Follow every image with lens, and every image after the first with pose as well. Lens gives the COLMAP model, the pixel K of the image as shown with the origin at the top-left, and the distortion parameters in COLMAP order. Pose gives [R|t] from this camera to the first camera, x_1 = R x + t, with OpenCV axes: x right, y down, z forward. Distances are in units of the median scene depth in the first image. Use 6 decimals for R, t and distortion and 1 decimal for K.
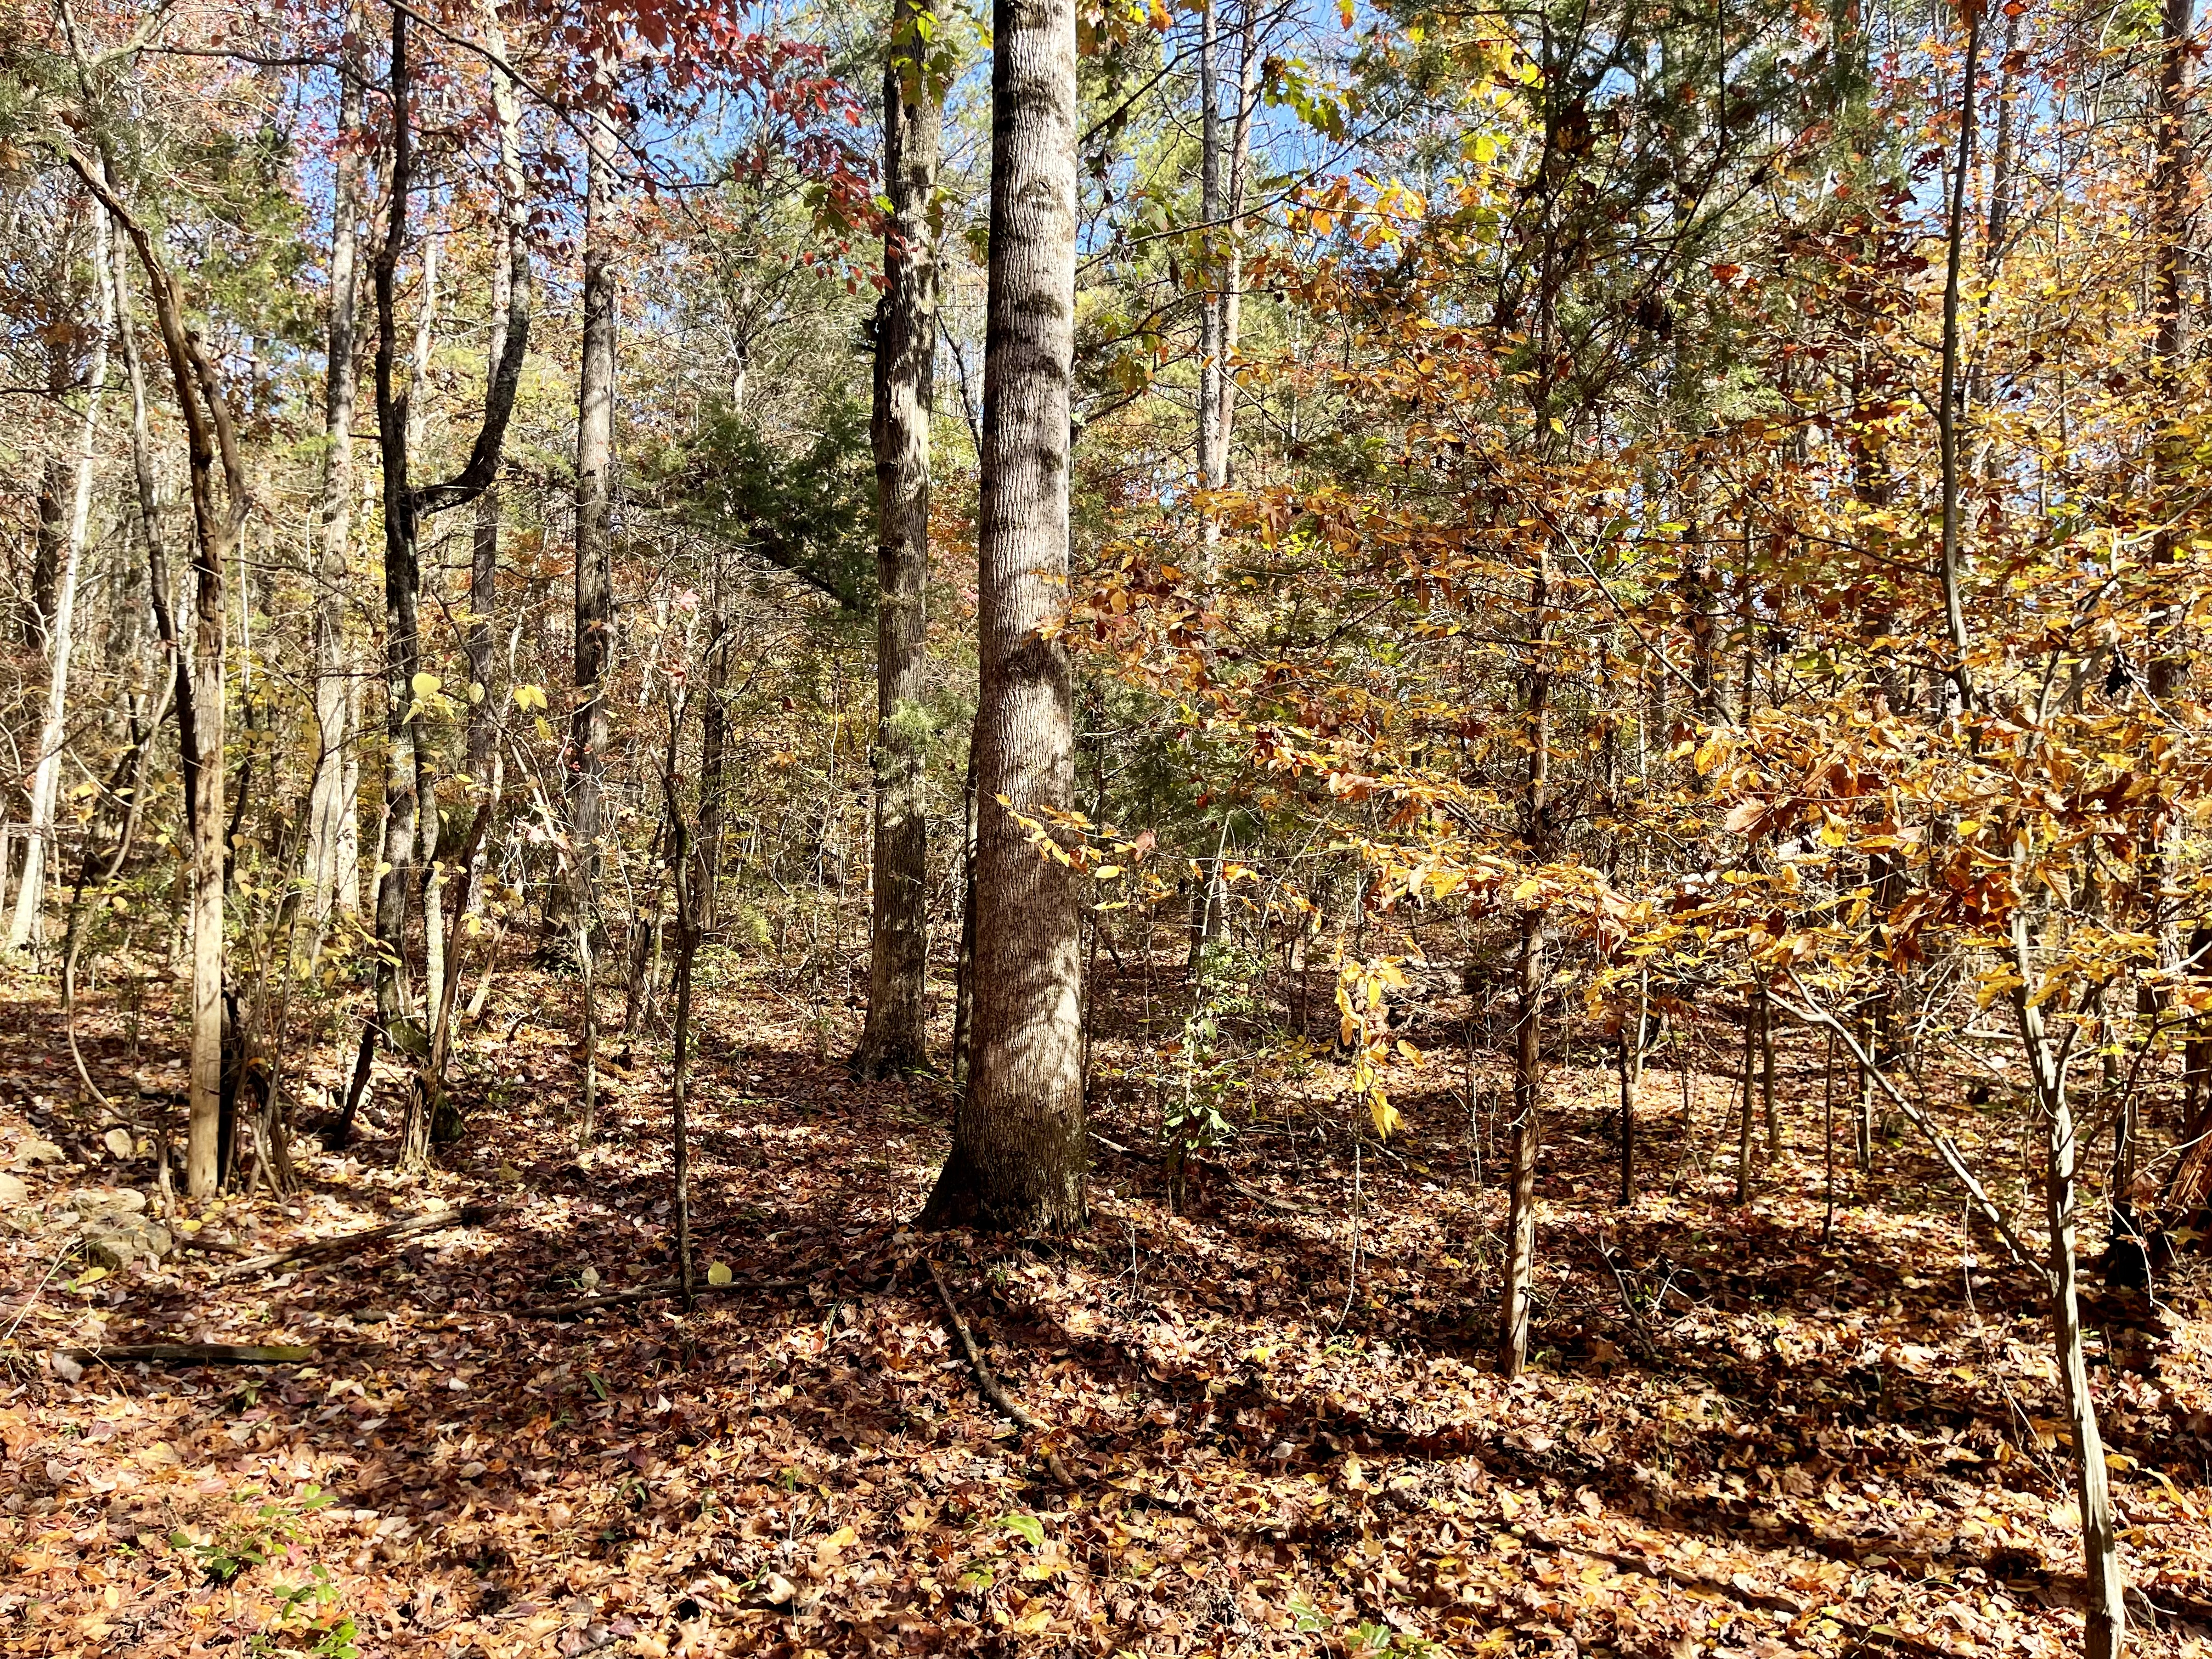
lens RADIAL K [[1694.4, 0, 1106.0], [0, 1694.4, 829.5], [0, 0, 1]] dist [0.065558, -0.079402]
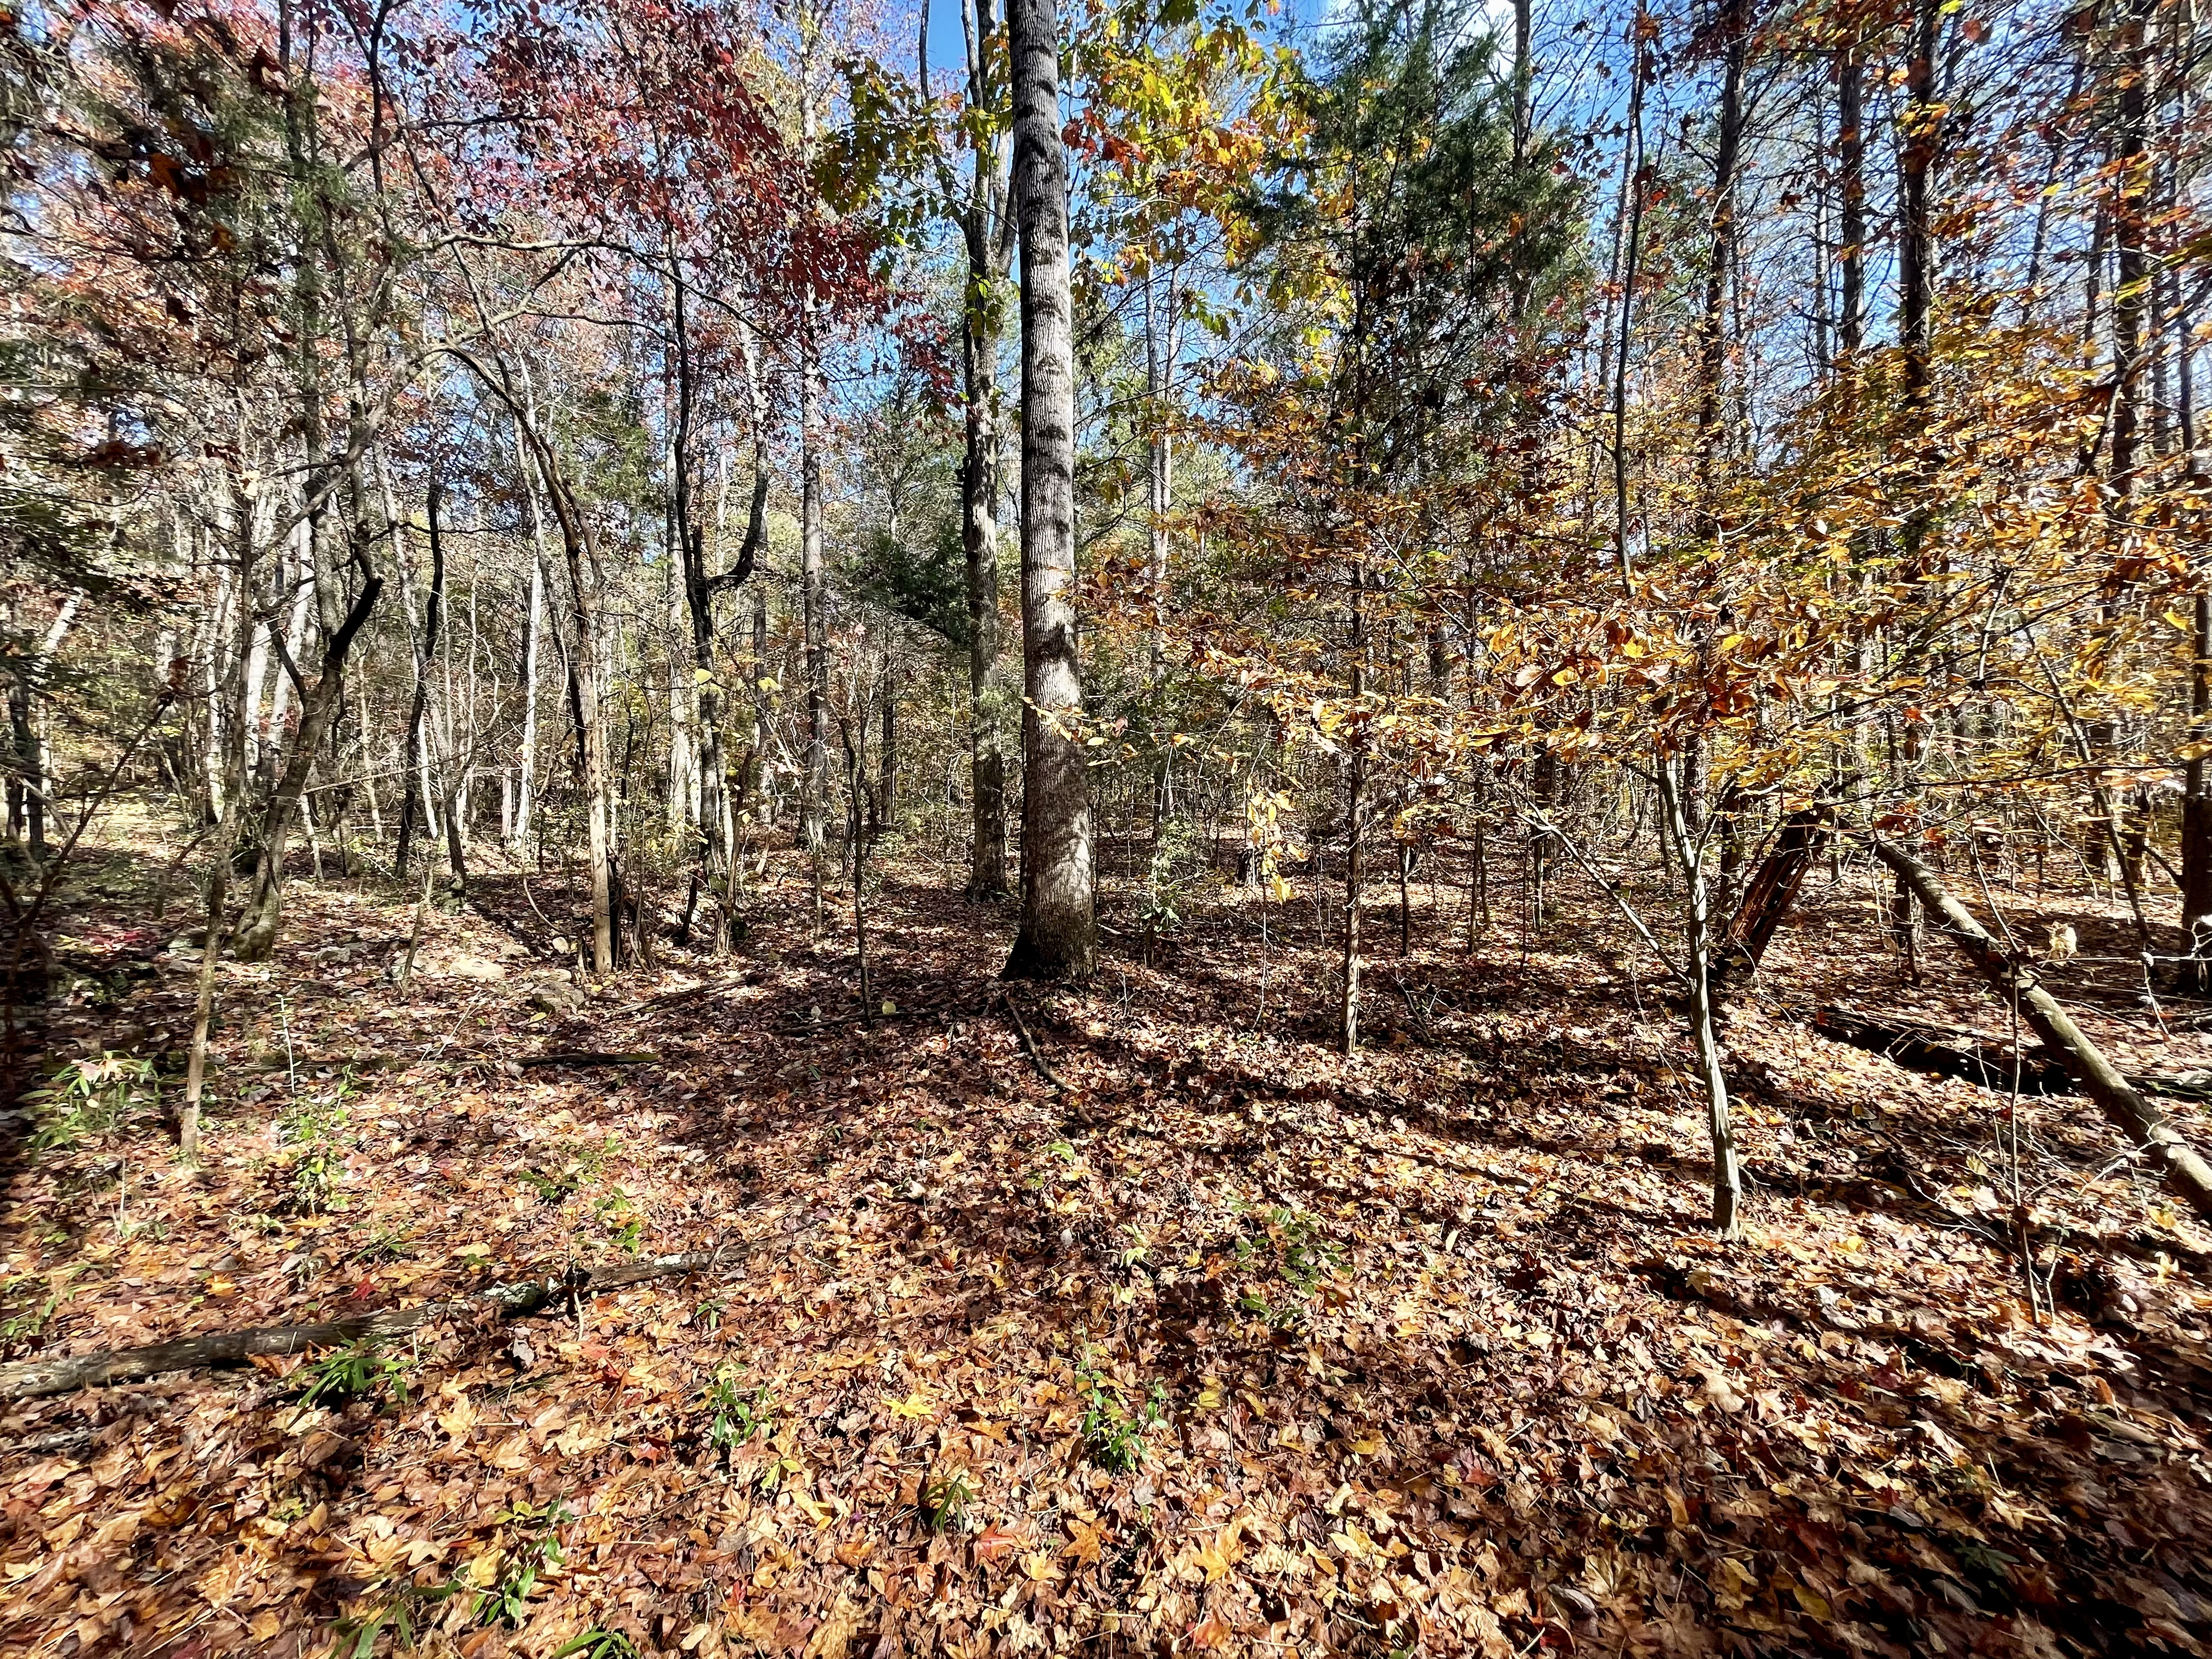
lens RADIAL K [[876.8, 0, 1101.3], [0, 876.8, 847.8], [0, 0, 1]] dist [-0.001704, -0.000571]
pose [[0.999550, -0.028824, -0.008353, 0.004583], [0.029372, 0.996734, 0.075218, 0.042434], [0.006158, -0.075429, 0.997132, 0.139938]]
